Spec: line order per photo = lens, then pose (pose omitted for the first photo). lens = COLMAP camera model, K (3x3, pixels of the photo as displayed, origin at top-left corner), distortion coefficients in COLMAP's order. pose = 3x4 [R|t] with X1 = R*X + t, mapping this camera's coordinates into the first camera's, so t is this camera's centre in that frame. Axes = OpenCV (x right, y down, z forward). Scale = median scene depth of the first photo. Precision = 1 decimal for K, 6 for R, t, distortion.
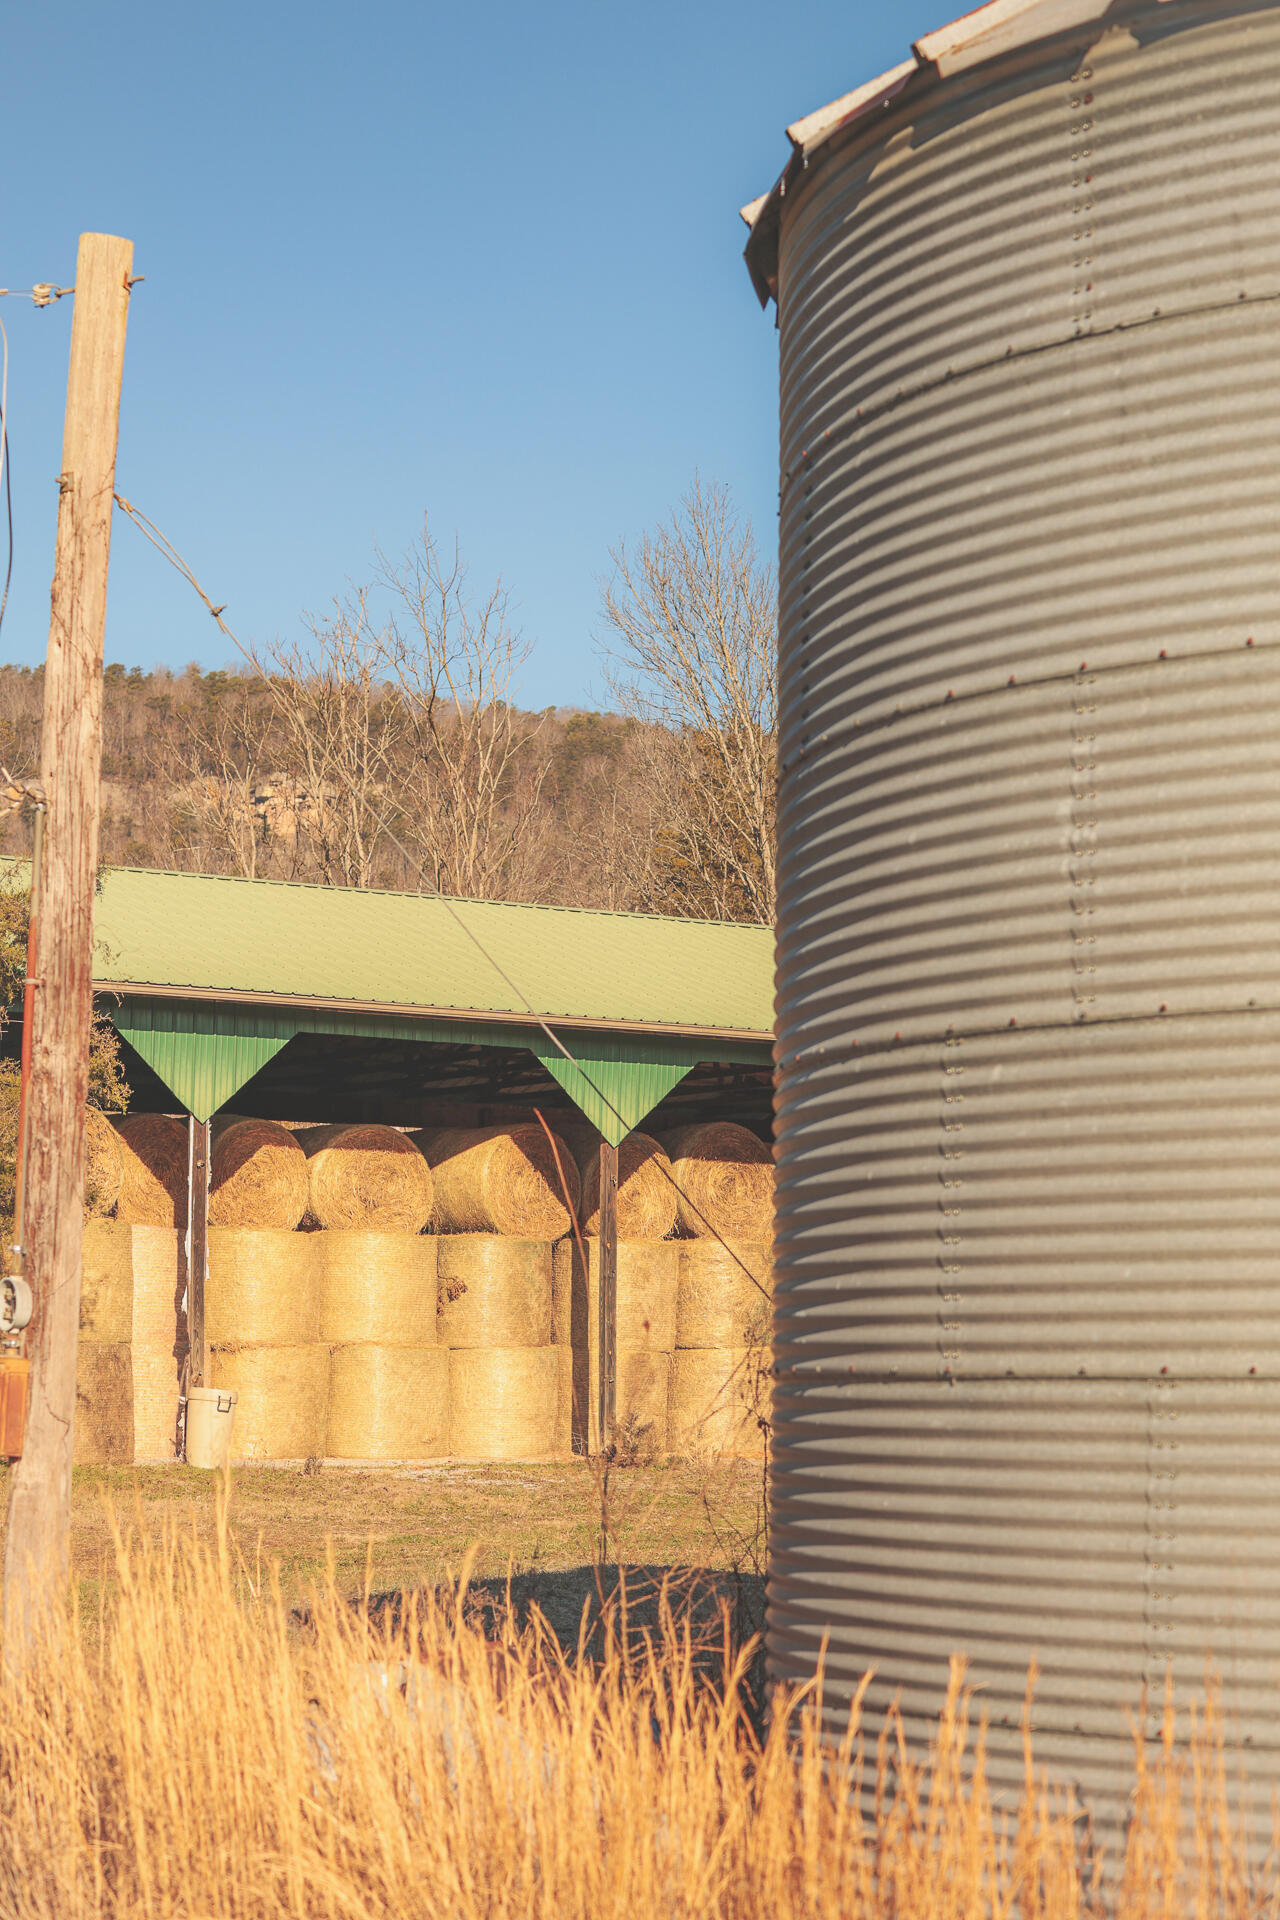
lens RADIAL K [[3882.4, 0, 640.0], [0, 3882.4, 960.0], [0, 0, 1]] dist [-0.412743, 0.100446]
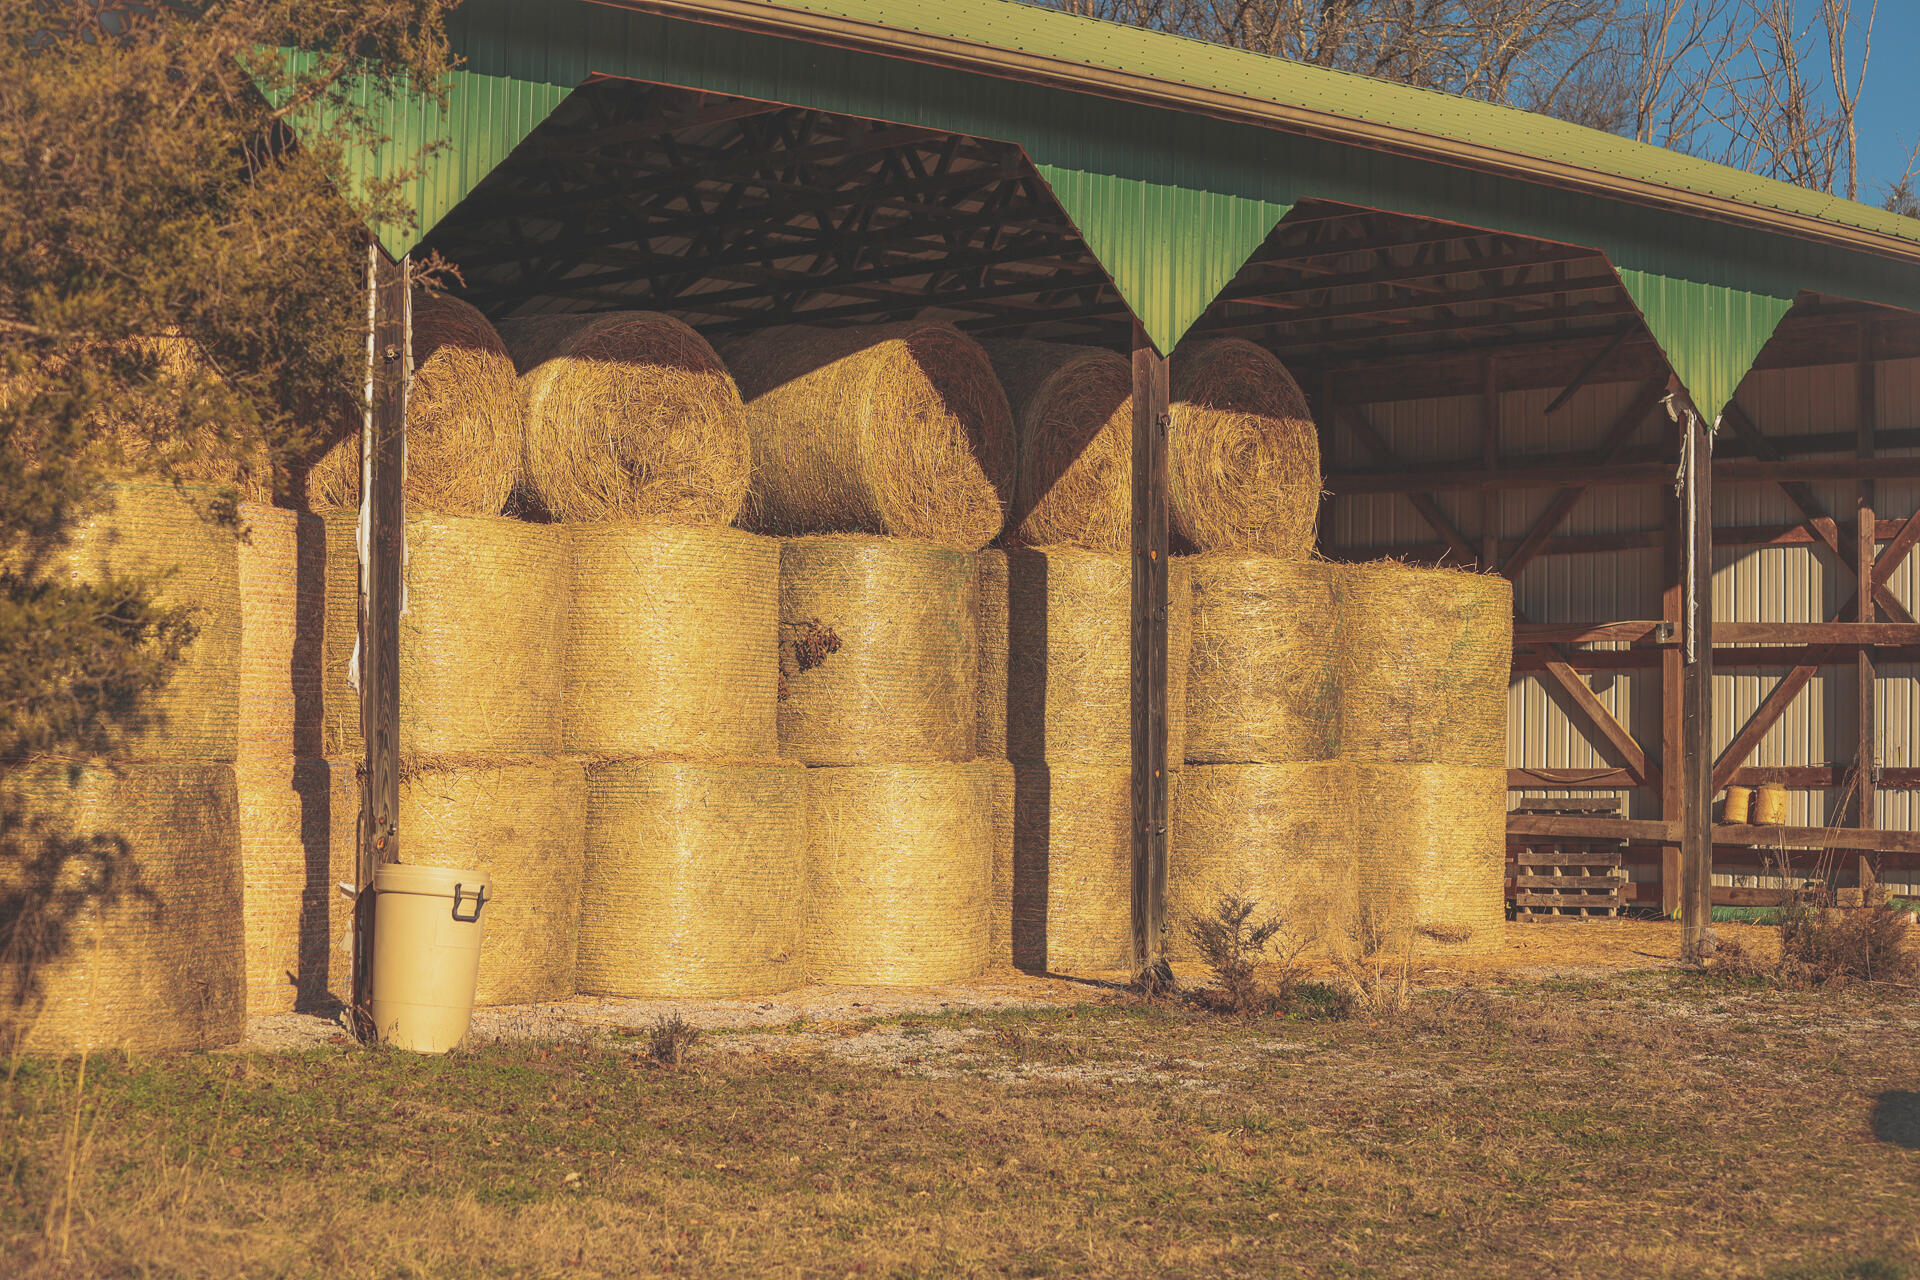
lens RADIAL K [[3882.4, 0, 960.0], [0, 3882.4, 640.0], [0, 0, 1]] dist [-0.412743, 0.100446]
pose [[0.984282, 0.004500, 0.176546, -0.116978], [-0.017401, 0.997282, 0.071594, 0.048697], [-0.175744, -0.073540, 0.981685, 0.510839]]
